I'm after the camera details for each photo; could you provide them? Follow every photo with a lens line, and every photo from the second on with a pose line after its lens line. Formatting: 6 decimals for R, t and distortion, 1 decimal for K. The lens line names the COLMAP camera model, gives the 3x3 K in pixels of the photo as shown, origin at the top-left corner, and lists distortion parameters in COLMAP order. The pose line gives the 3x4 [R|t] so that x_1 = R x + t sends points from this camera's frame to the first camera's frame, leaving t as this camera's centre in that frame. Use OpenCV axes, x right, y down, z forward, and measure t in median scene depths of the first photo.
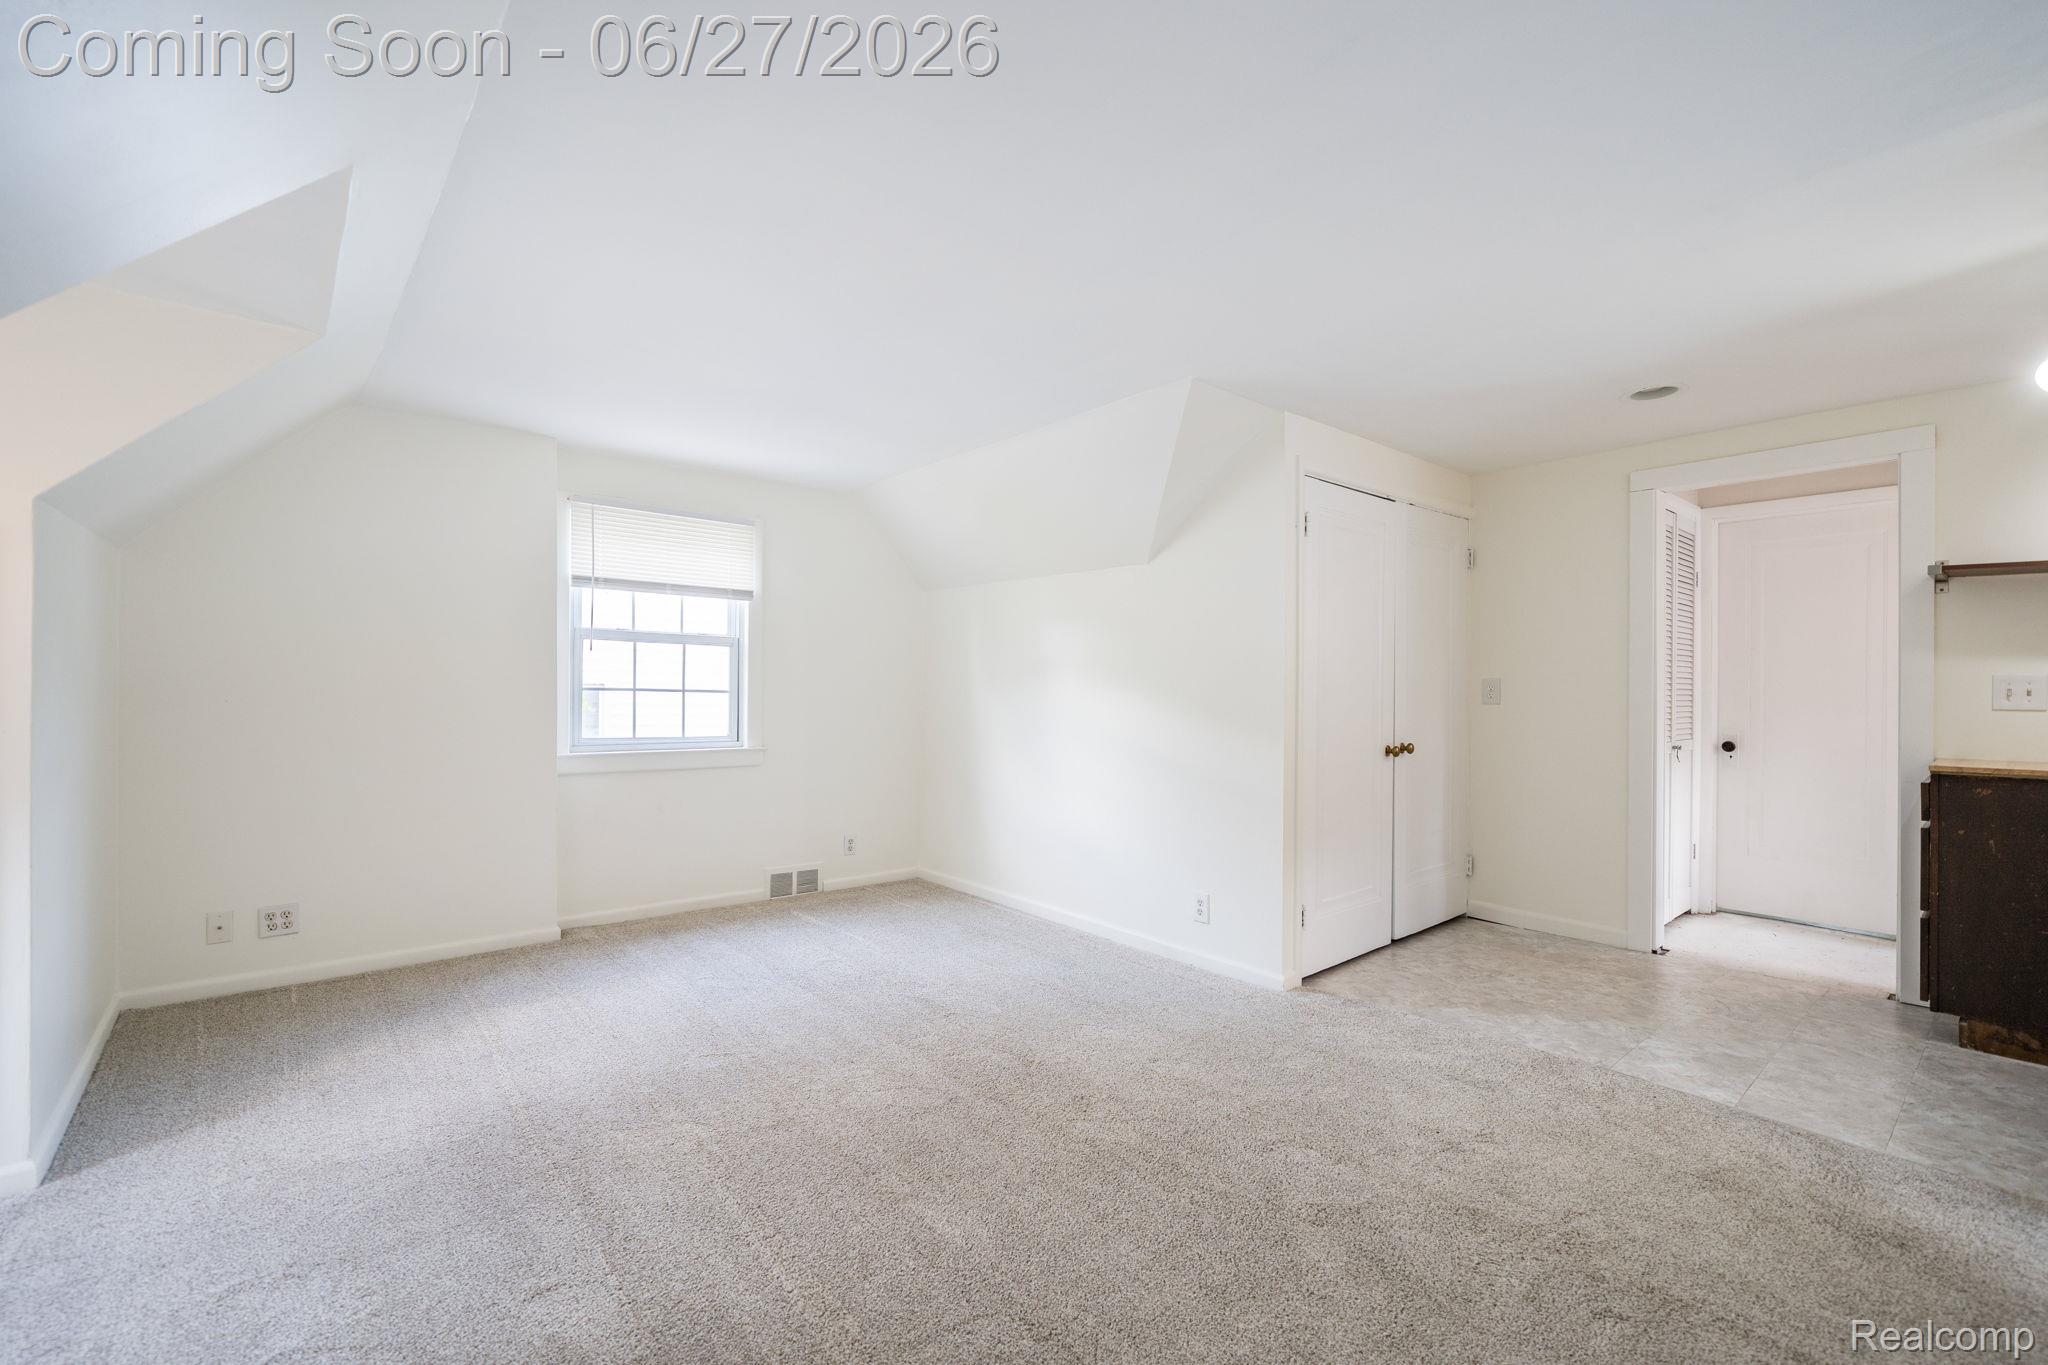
lens RADIAL K [[899.2, 0, 1034.8], [0, 899.2, 683.2], [0, 0, 1]] dist [-0.000186, 0.000588]
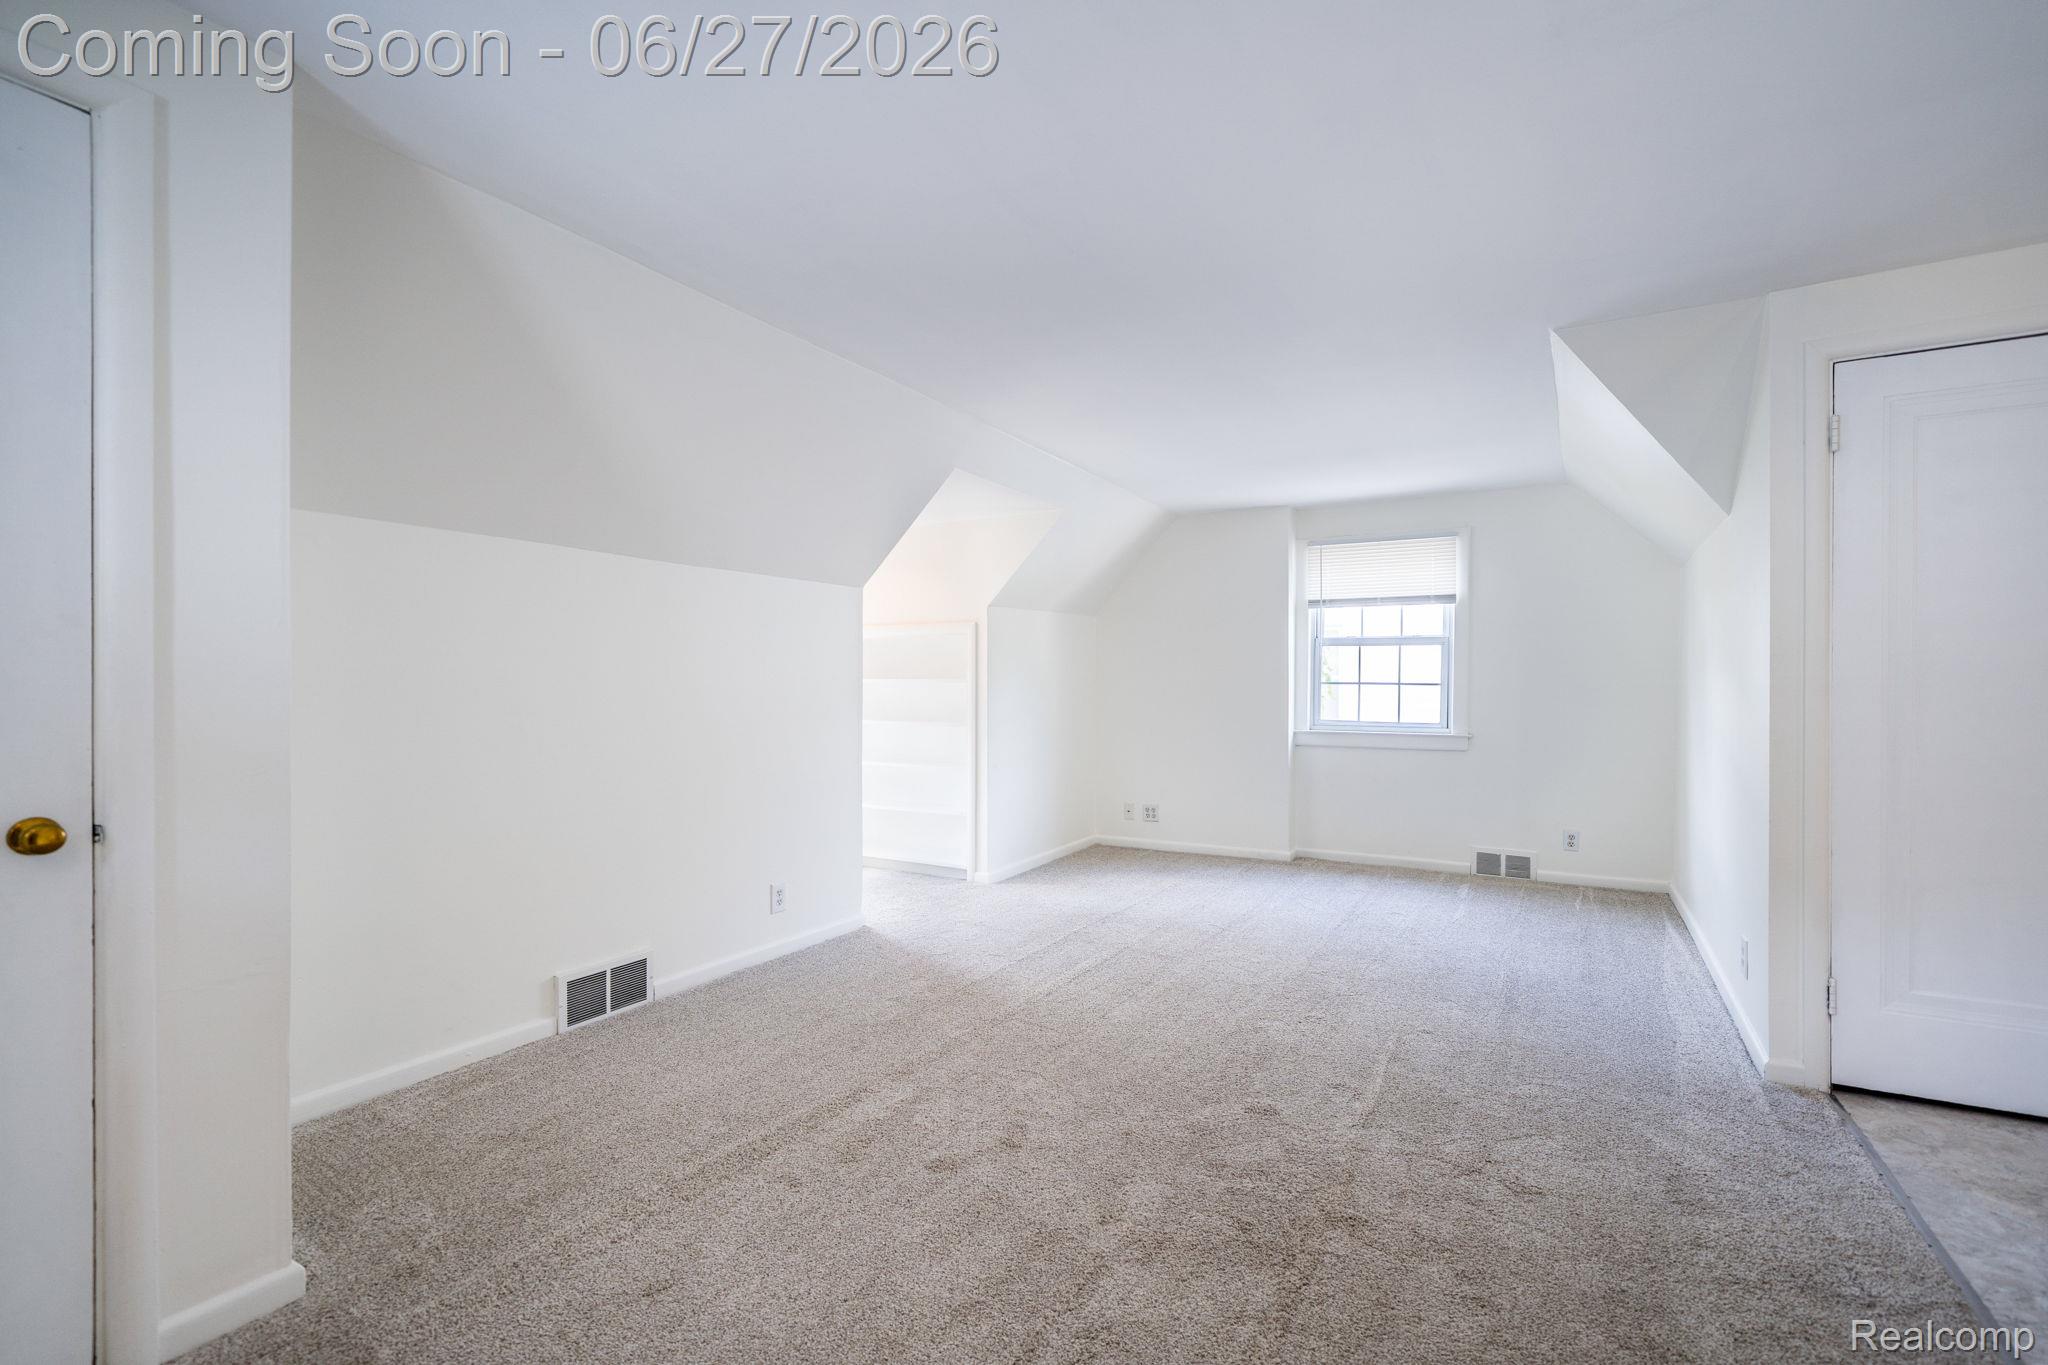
lens RADIAL K [[899.2, 0, 1031.7], [0, 899.2, 683.6], [0, 0, 1]] dist [-0.000186, 0.000588]
pose [[0.317096, -0.012818, -0.948307, 0.586710], [0.008848, 0.999905, -0.010557, 0.015752], [0.948352, -0.005043, 0.317179, 0.147265]]
